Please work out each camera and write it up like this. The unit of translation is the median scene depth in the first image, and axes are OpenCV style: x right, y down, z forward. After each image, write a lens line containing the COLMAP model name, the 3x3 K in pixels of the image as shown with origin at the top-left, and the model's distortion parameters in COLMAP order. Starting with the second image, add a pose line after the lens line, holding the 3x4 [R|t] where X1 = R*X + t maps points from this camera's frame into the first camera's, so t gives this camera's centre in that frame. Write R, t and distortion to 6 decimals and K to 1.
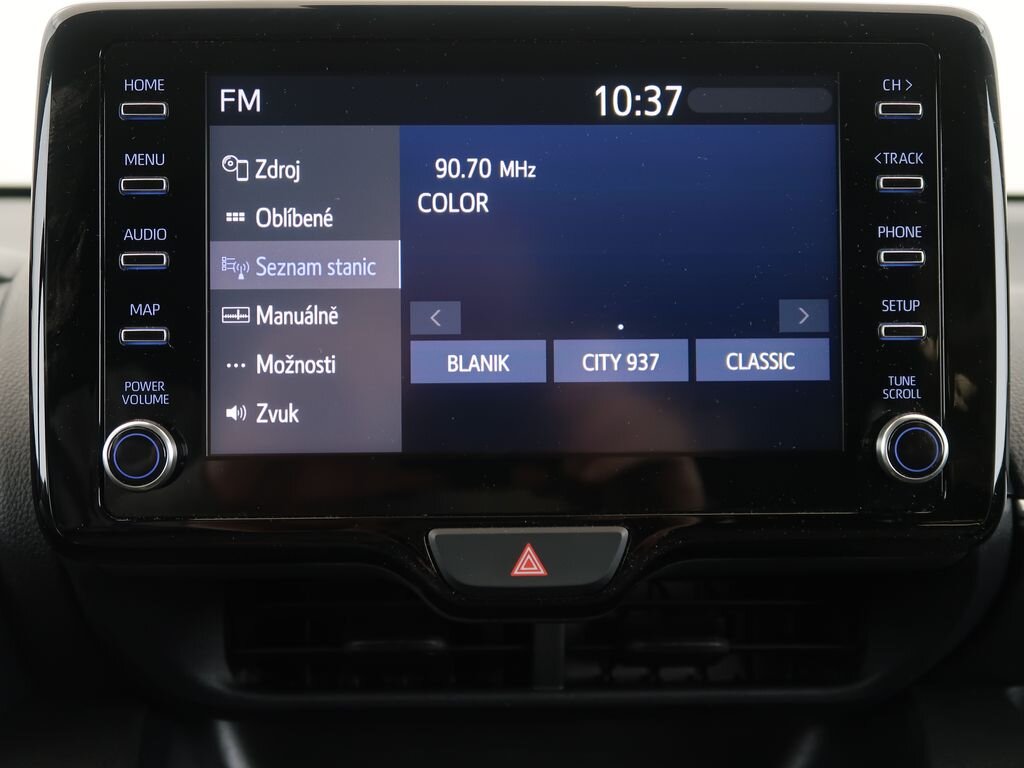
lens RADIAL K [[1288.4, 0, 513.6], [0, 1288.4, 382.8], [0, 0, 1]] dist [0.001557, 0.000000]
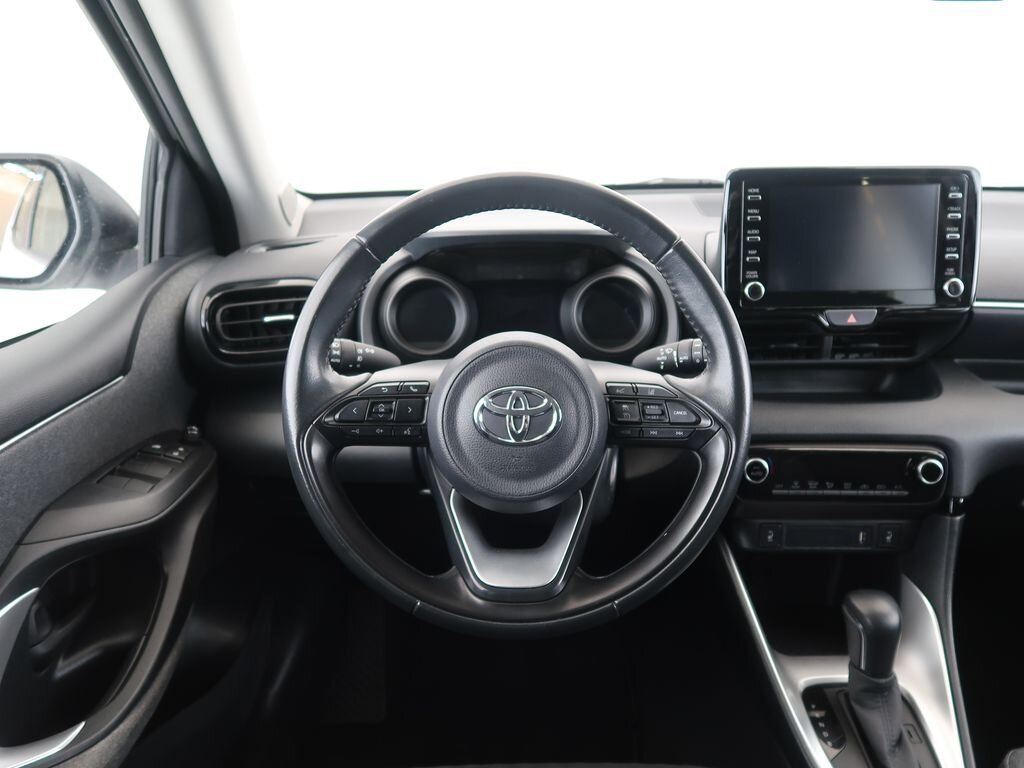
lens RADIAL K [[810.2, 0, 510.8], [0, 810.2, 379.6], [0, 0, 1]] dist [-0.013643, 0.002019]
pose [[0.999967, -0.007869, 0.002224, -0.983177], [0.007377, 0.985482, 0.169619, -0.094352], [-0.003527, -0.169597, 0.985507, -1.358618]]
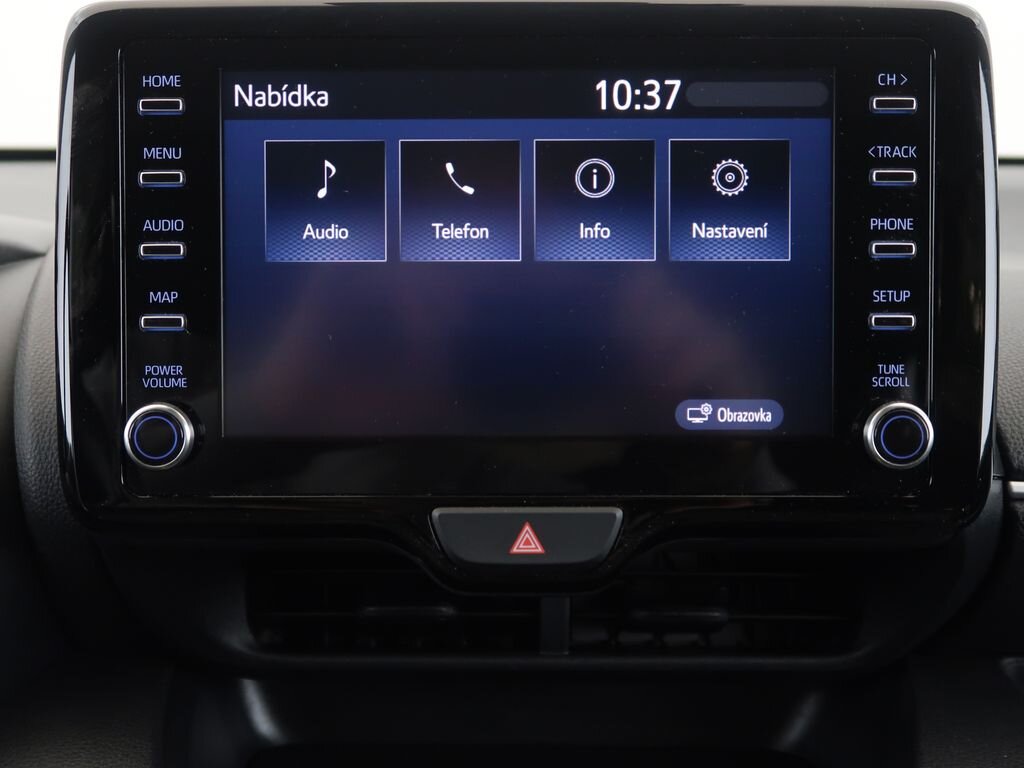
lens RADIAL K [[1288.4, 0, 516.3], [0, 1288.4, 382.2], [0, 0, 1]] dist [0.001557, 0.000000]
pose [[0.999360, 0.007237, -0.035035, 0.037894], [-0.005621, 0.998926, 0.045986, -0.036958], [0.035330, -0.045760, 0.998328, -0.041070]]
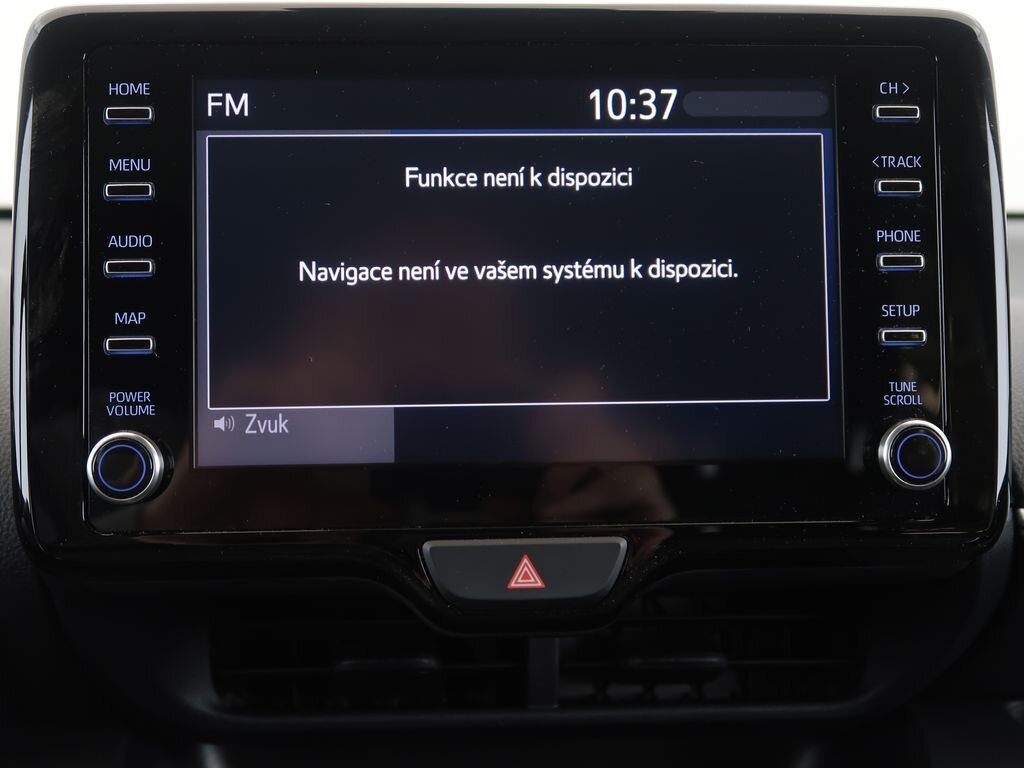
lens RADIAL K [[1288.4, 0, 513.1], [0, 1288.4, 387.9], [0, 0, 1]] dist [0.001557, 0.000000]
pose [[0.999815, -0.006309, 0.018183, -0.014345], [0.006656, 0.999796, -0.019071, 0.016217], [-0.018059, 0.019189, 0.999653, 0.020939]]
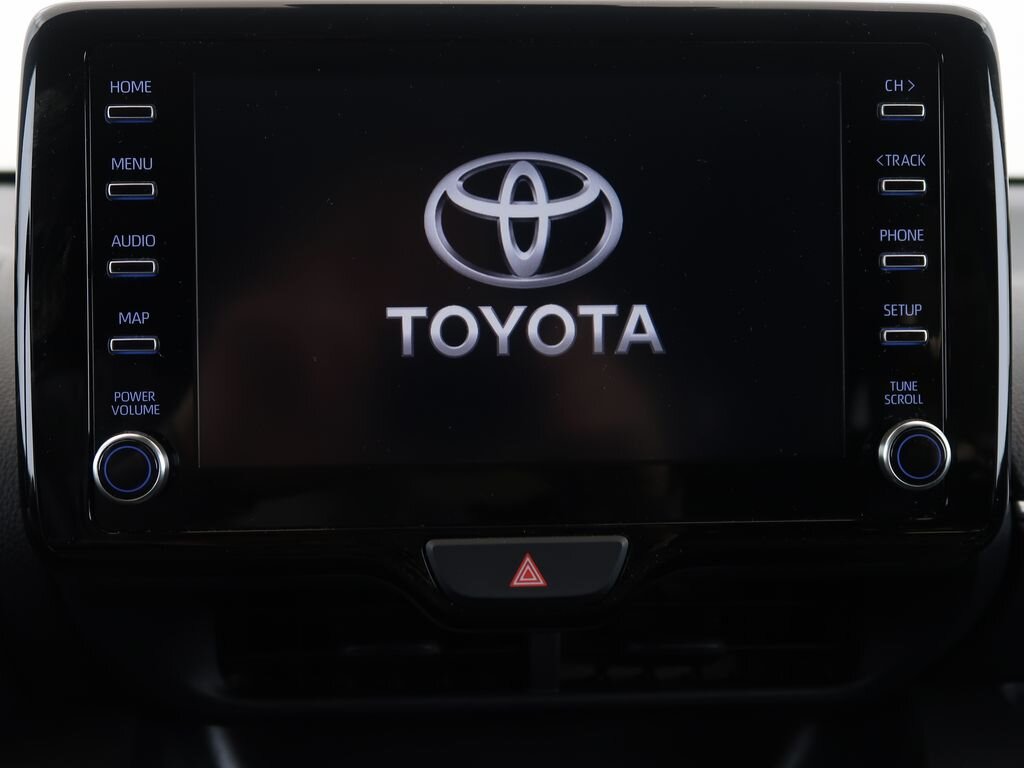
lens RADIAL K [[1288.4, 0, 513.2], [0, 1288.4, 381.8], [0, 0, 1]] dist [0.001557, 0.000000]
pose [[0.999836, -0.005133, 0.017368, -0.015640], [0.004737, 0.999728, 0.022816, -0.028905], [-0.017481, -0.022730, 0.999589, 0.016562]]
